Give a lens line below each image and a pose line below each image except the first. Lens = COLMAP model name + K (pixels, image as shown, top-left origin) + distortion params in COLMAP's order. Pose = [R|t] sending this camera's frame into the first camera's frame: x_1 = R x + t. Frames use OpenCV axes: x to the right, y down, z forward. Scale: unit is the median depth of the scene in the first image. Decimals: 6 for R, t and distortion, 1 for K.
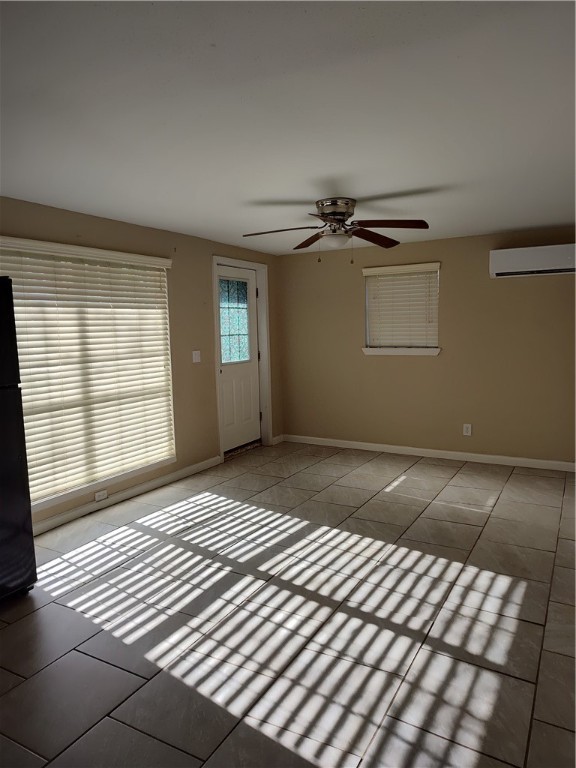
lens RADIAL K [[519.5, 0, 286.9], [0, 519.5, 384.3], [0, 0, 1]] dist [0.002698, -0.001451]
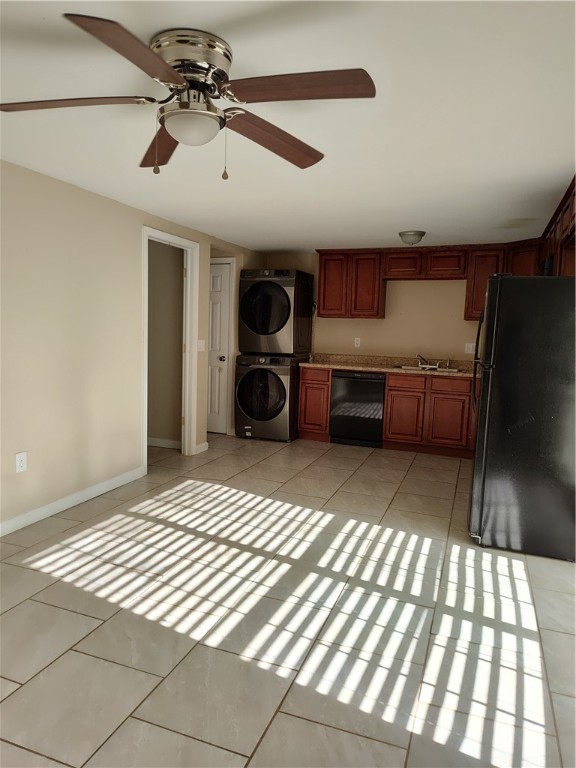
lens RADIAL K [[519.5, 0, 288.1], [0, 519.5, 384.3], [0, 0, 1]] dist [0.002698, -0.001451]
pose [[-0.987200, 0.006770, -0.159341, 0.106401], [-0.028552, 0.975456, 0.218338, -0.192609], [0.156908, 0.220092, -0.962777, 1.981952]]
